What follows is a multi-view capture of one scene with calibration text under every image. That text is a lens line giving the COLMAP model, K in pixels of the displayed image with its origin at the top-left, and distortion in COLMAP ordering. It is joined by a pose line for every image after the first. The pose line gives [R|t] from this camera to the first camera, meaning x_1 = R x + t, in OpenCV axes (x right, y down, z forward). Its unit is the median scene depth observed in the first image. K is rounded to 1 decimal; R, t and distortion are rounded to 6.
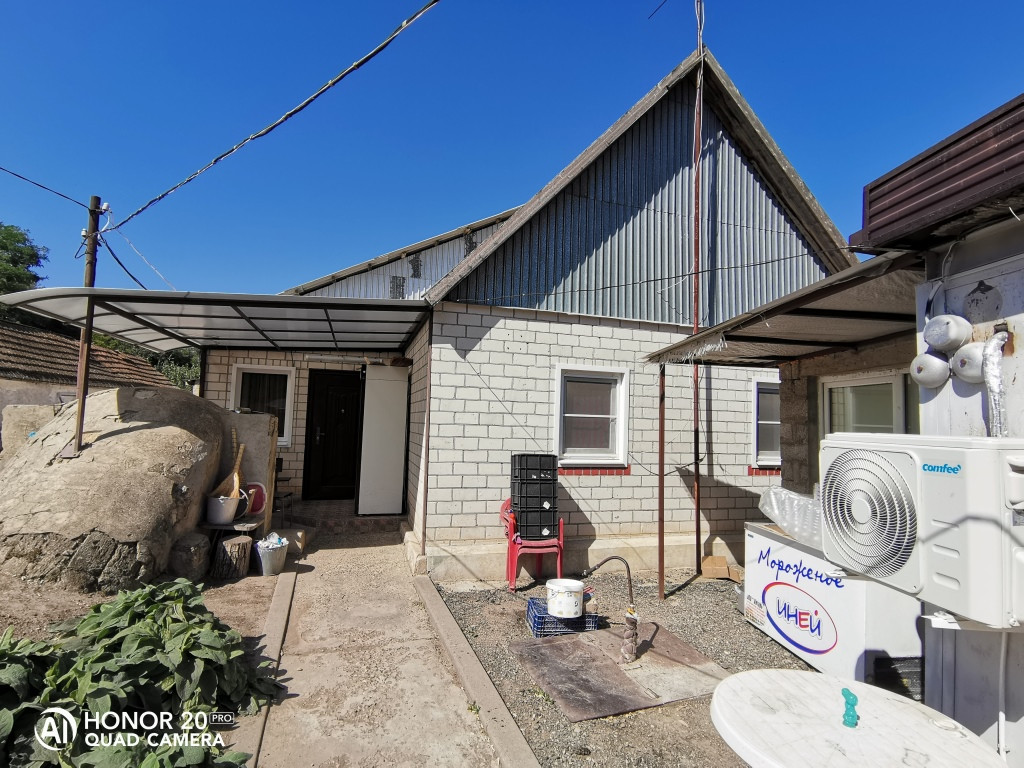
lens RADIAL K [[504.4, 0, 512.0], [0, 504.4, 384.0], [0, 0, 1]] dist [0.010393, -0.000482]
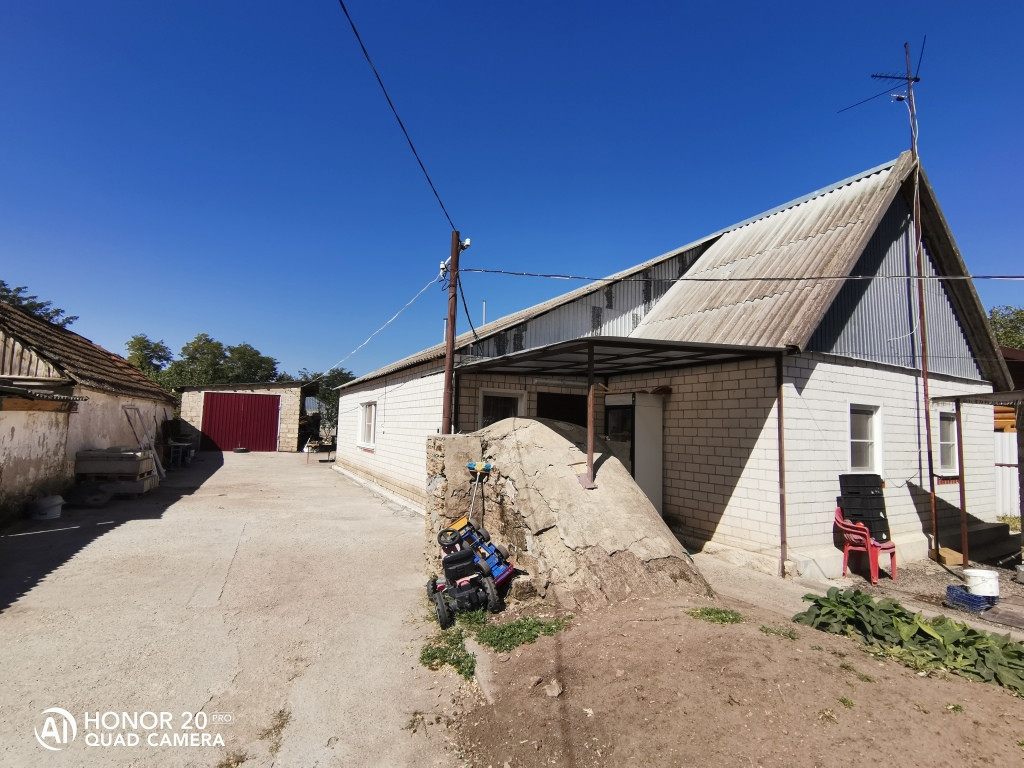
lens RADIAL K [[504.4, 0, 512.0], [0, 504.4, 384.0], [0, 0, 1]] dist [0.010393, -0.000482]
pose [[0.975869, 0.015761, 0.217786, -0.927235], [-0.014505, 0.999868, -0.007364, -0.052562], [-0.217873, 0.004027, 0.975969, -0.028171]]
